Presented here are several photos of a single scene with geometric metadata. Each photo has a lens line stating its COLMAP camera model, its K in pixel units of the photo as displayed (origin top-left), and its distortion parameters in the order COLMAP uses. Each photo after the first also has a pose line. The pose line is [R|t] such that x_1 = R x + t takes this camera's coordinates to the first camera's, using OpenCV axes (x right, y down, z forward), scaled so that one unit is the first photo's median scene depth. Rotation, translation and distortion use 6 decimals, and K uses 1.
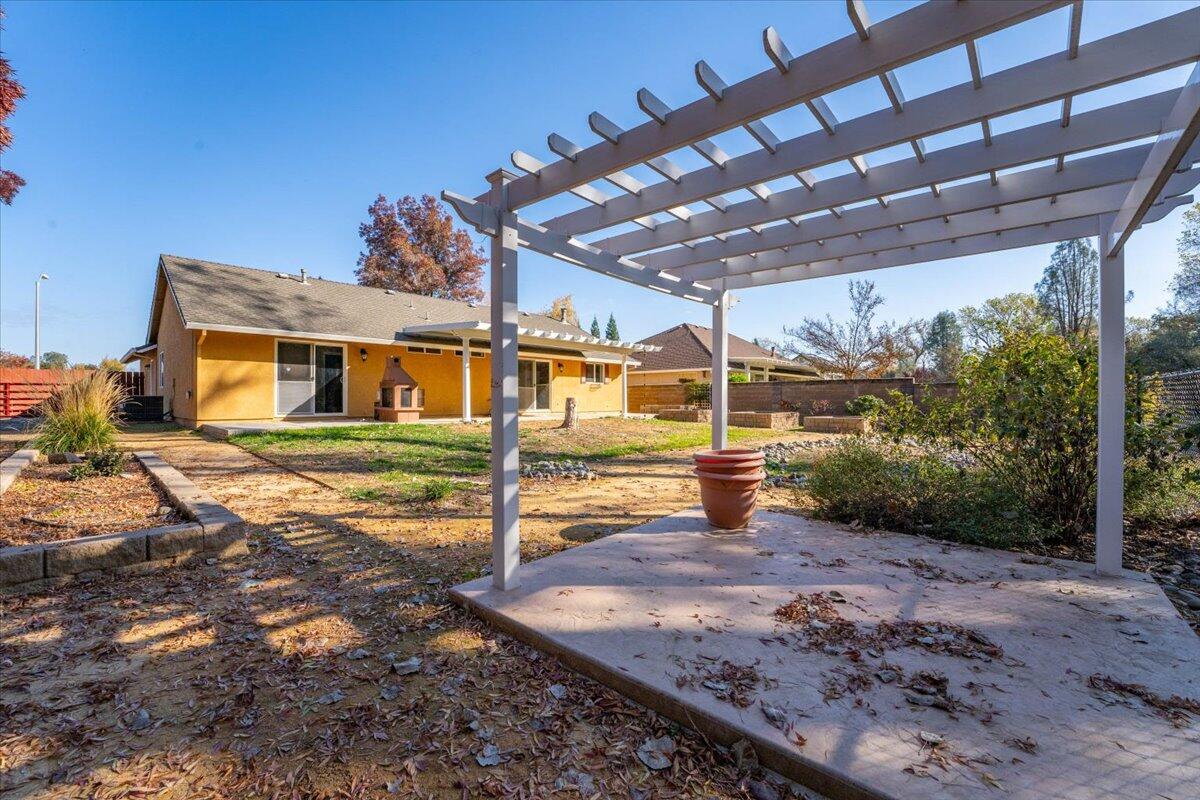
lens RADIAL K [[495.1, 0, 604.1], [0, 495.1, 397.4], [0, 0, 1]] dist [-0.019587, 0.000884]
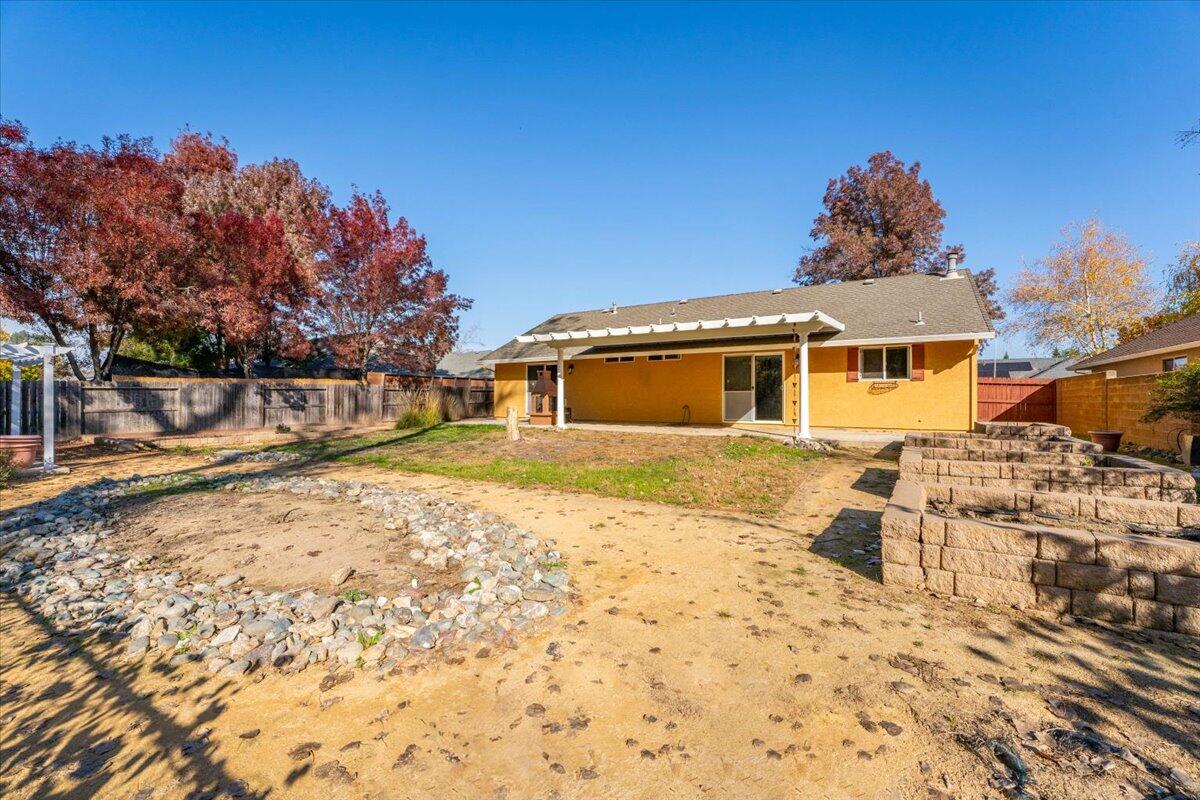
lens RADIAL K [[495.1, 0, 604.1], [0, 495.1, 397.4], [0, 0, 1]] dist [-0.019587, 0.000884]
pose [[0.186424, -0.002848, -0.982465, 0.684850], [0.002832, 0.999993, -0.002362, -0.010480], [0.982465, -0.002342, 0.186431, 0.765955]]
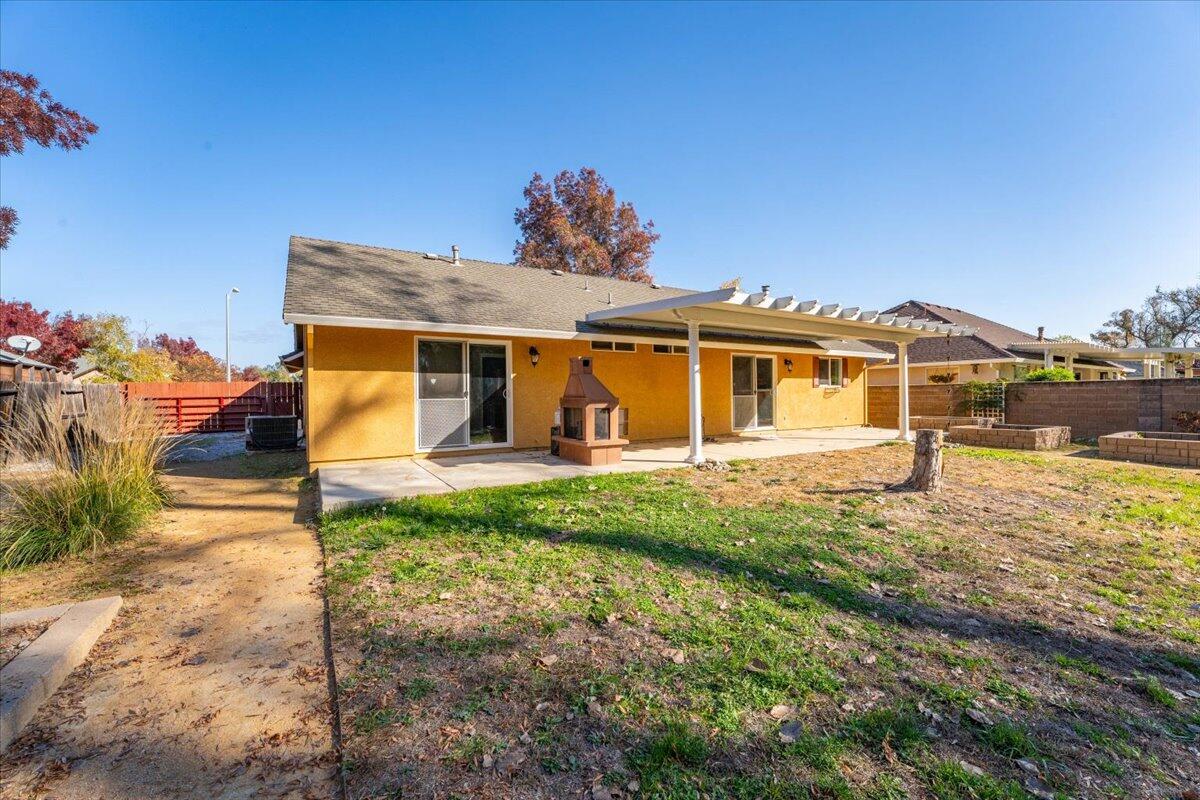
lens RADIAL K [[490.7, 0, 600.4], [0, 490.7, 397.3], [0, 0, 1]] dist [-0.035416, 0.005021]
pose [[0.961287, -0.008462, -0.275419, -0.194298], [0.011295, 0.999898, 0.008702, -0.030967], [0.275318, -0.011476, 0.961285, 0.341344]]
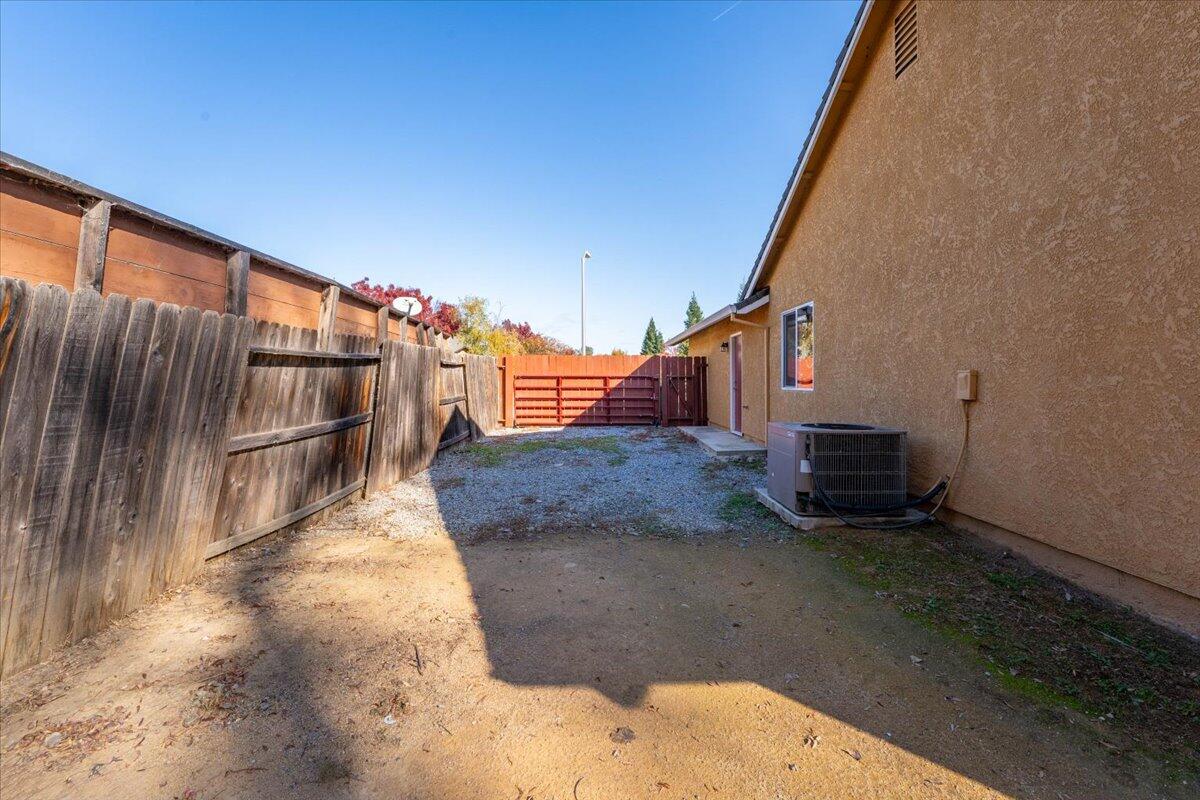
lens RADIAL K [[487.9, 0, 604.5], [0, 487.9, 403.6], [0, 0, 1]] dist [-0.026914, 0.000090]
pose [[0.693388, 0.043639, -0.719241, -0.733535], [-0.008364, 0.998585, 0.052525, -0.029256], [0.720516, -0.030405, 0.692772, 0.594511]]
